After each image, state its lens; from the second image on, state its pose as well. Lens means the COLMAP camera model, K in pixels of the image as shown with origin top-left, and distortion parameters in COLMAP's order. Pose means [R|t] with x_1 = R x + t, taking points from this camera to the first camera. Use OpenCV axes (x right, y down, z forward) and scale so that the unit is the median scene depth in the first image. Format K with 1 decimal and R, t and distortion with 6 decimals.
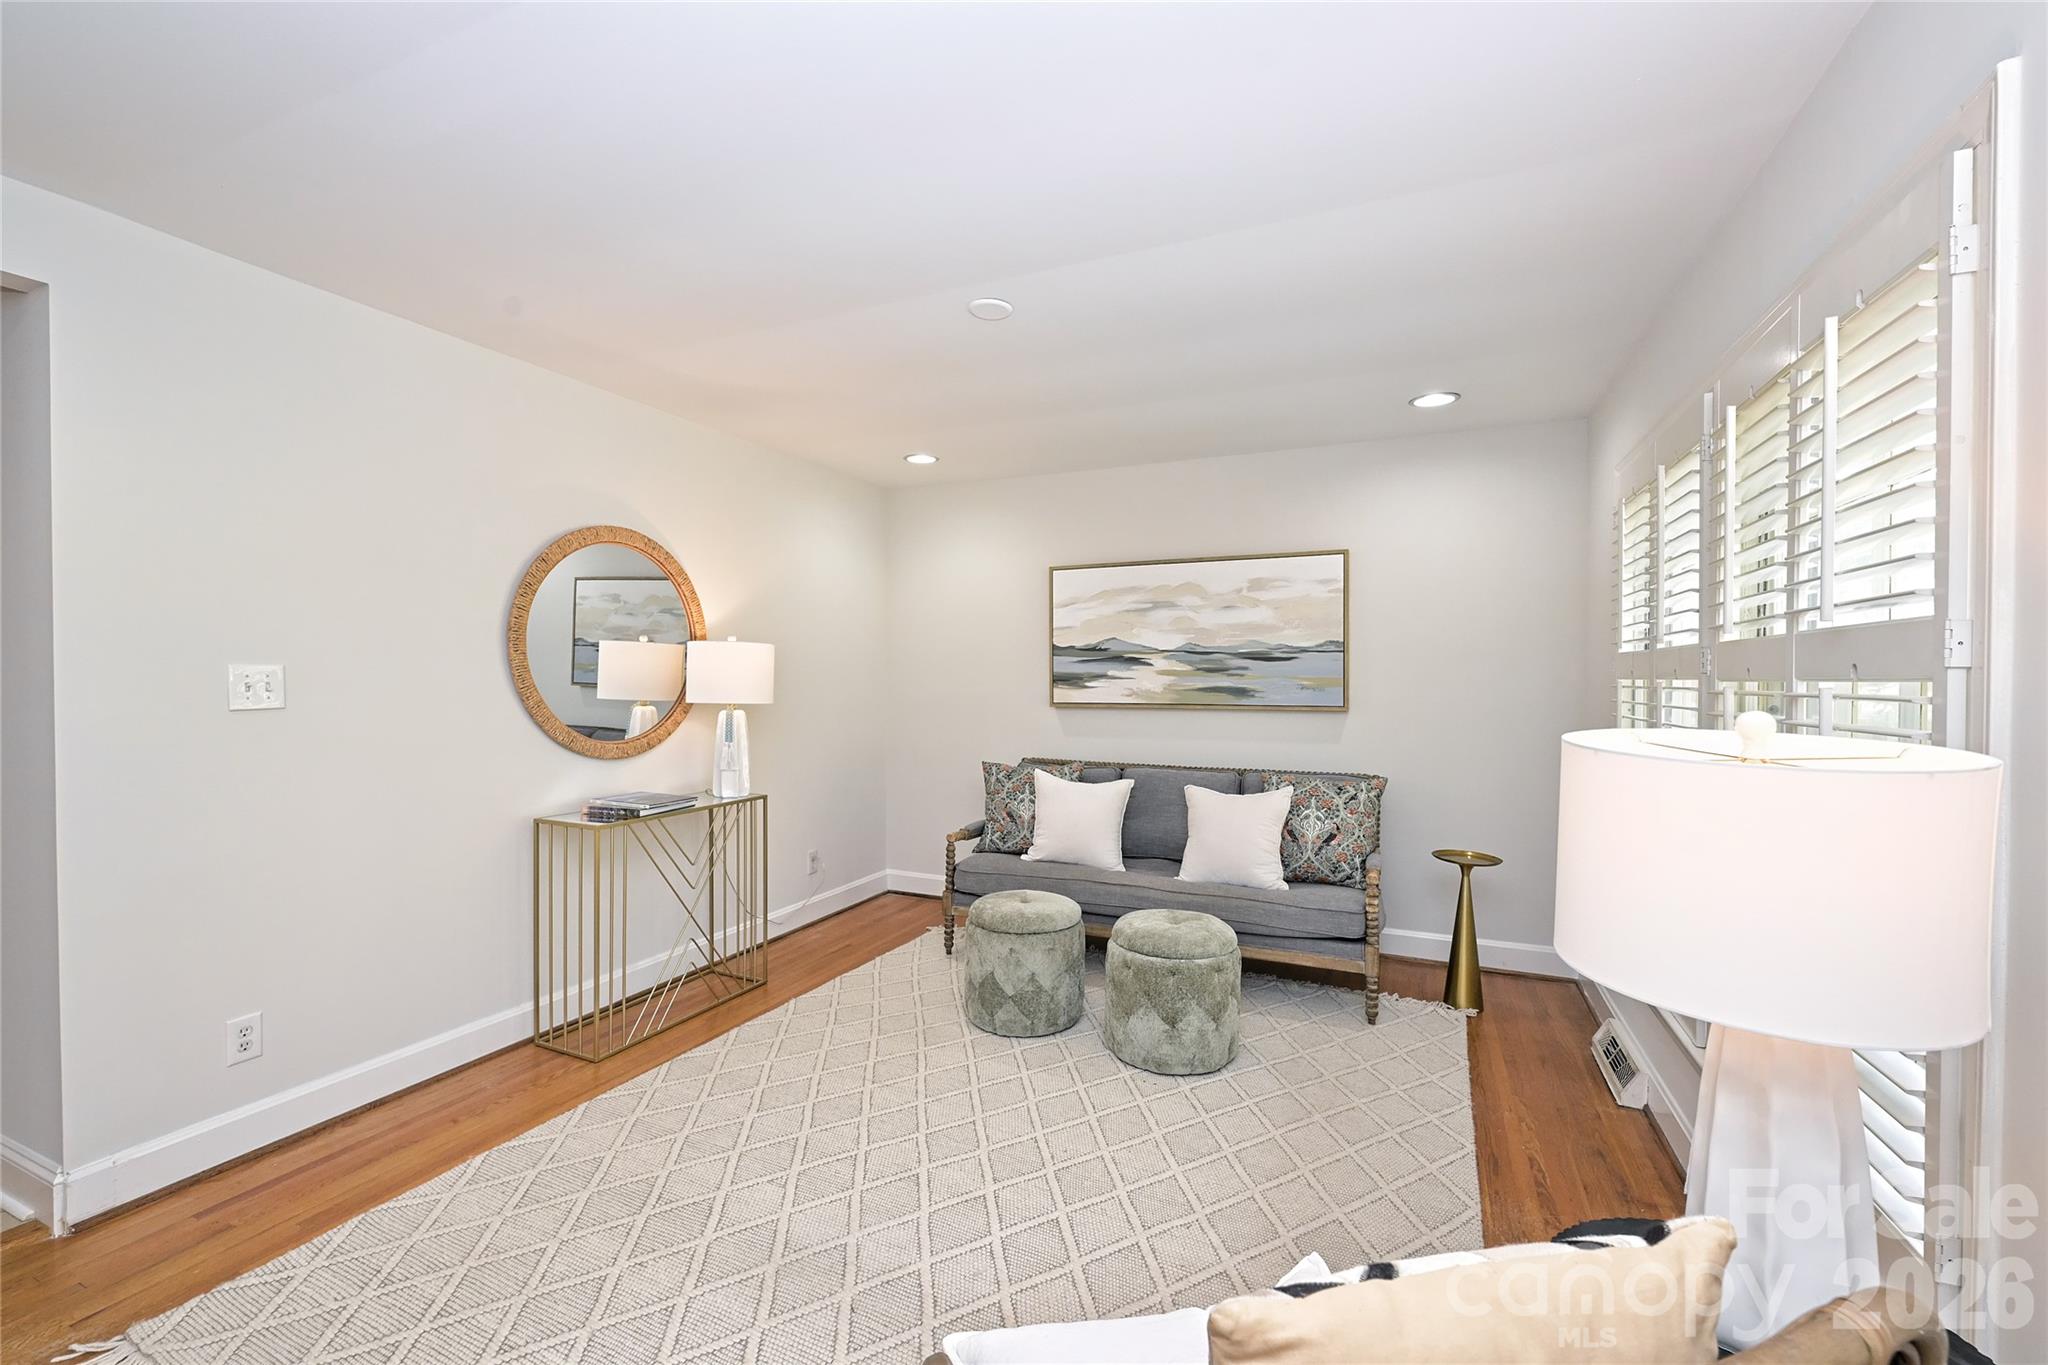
lens RADIAL K [[862.1, 0, 1024.0], [0, 862.1, 682.5], [0, 0, 1]] dist [-0.001485, -0.000215]
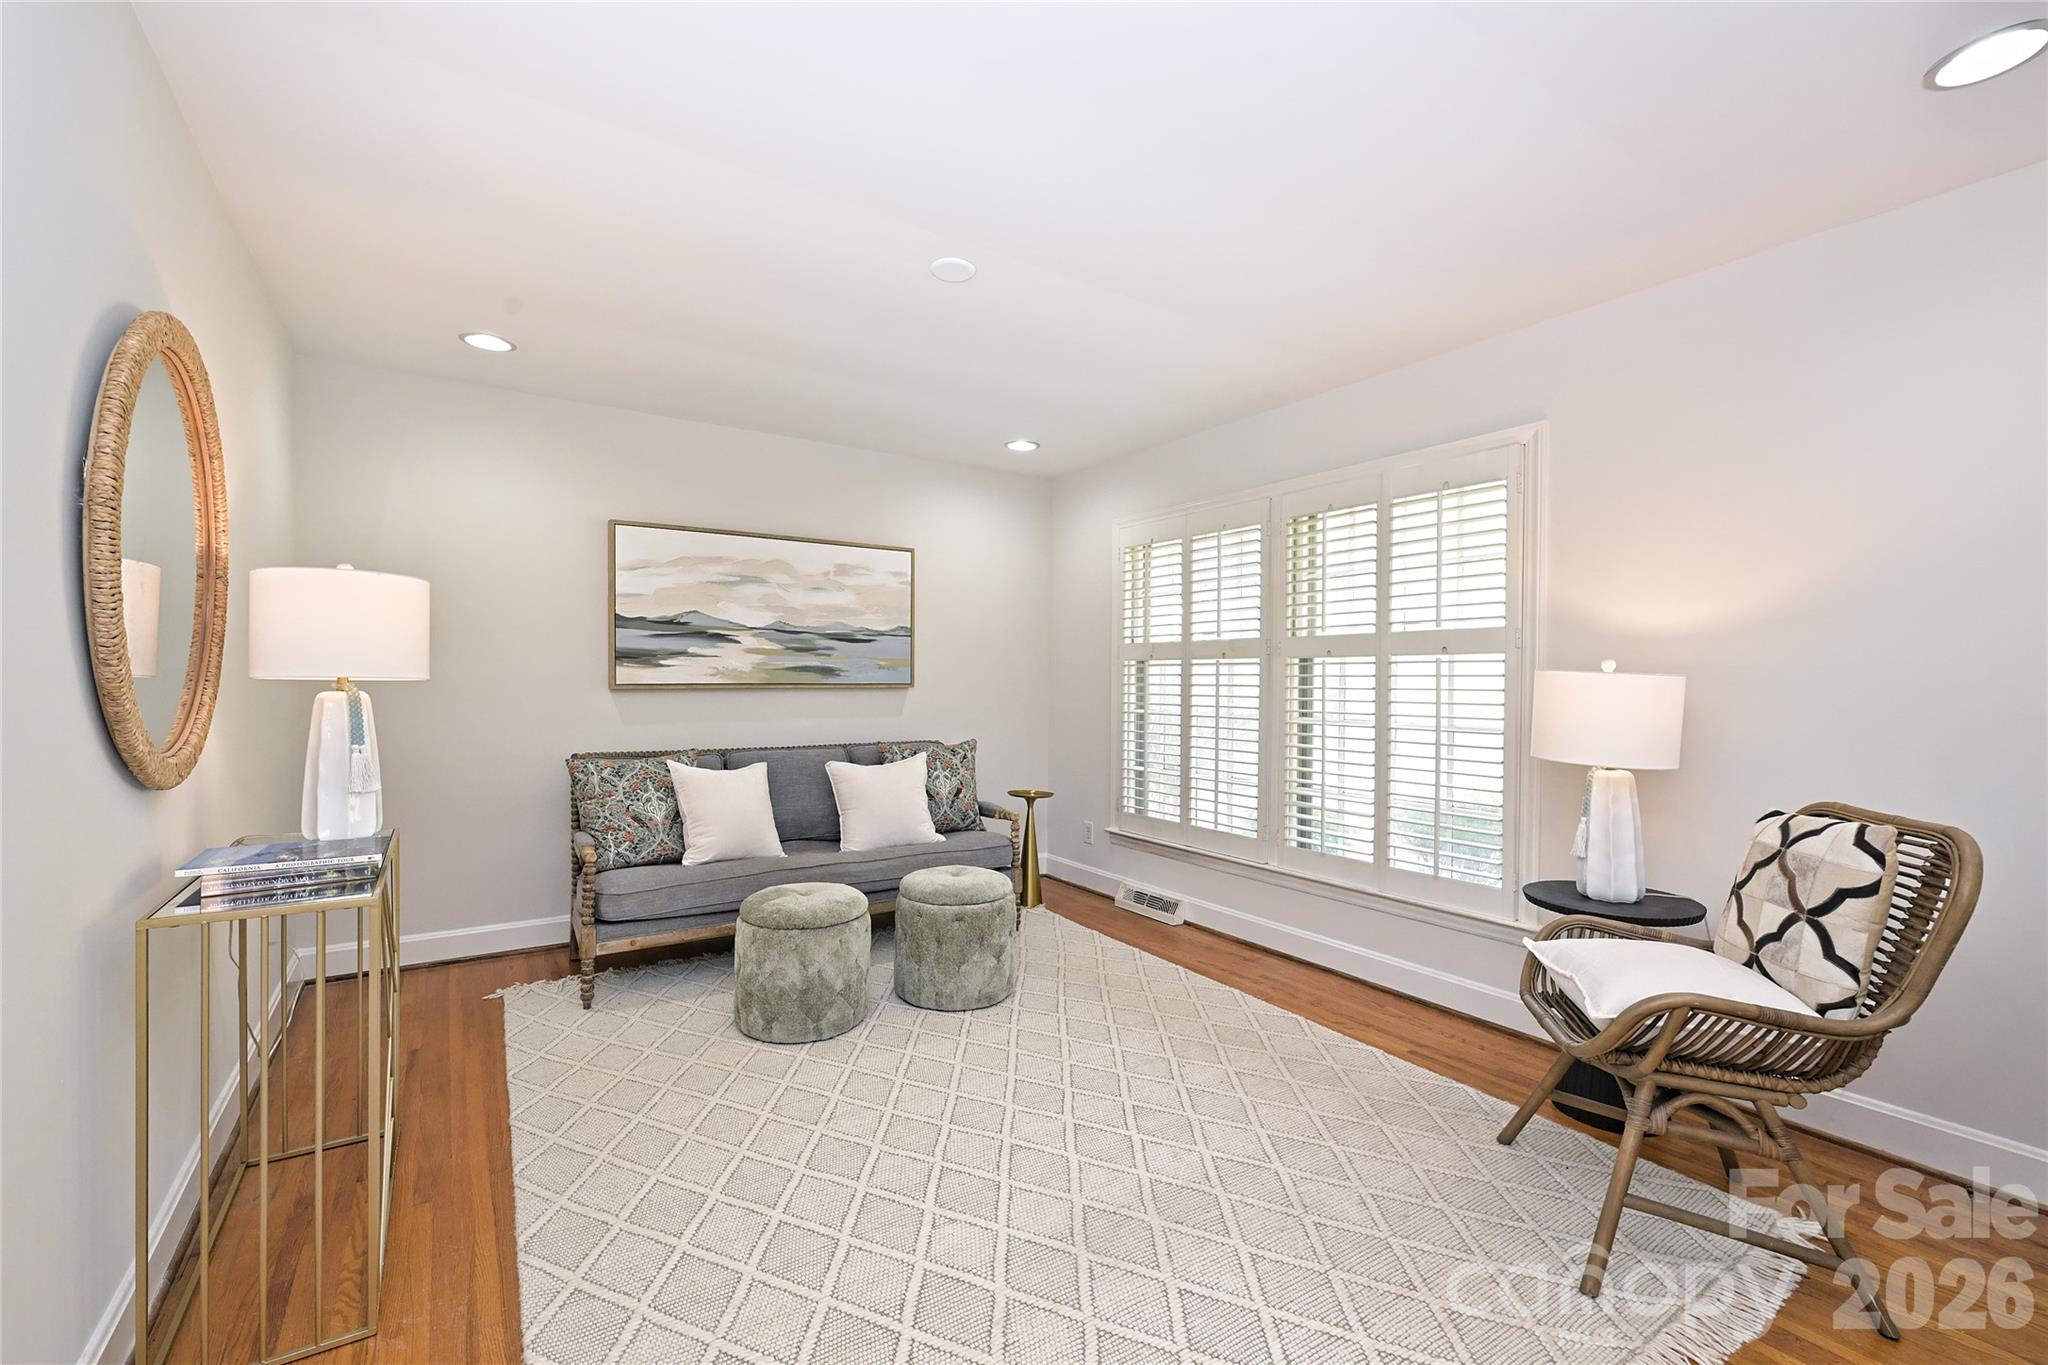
lens RADIAL K [[862.1, 0, 1024.0], [0, 862.1, 682.5], [0, 0, 1]] dist [-0.001485, -0.000215]
pose [[0.520038, -0.003336, 0.854137, -0.525750], [0.001162, 0.999994, 0.003198, 0.022035], [-0.854143, -0.000670, 0.520038, 0.262065]]
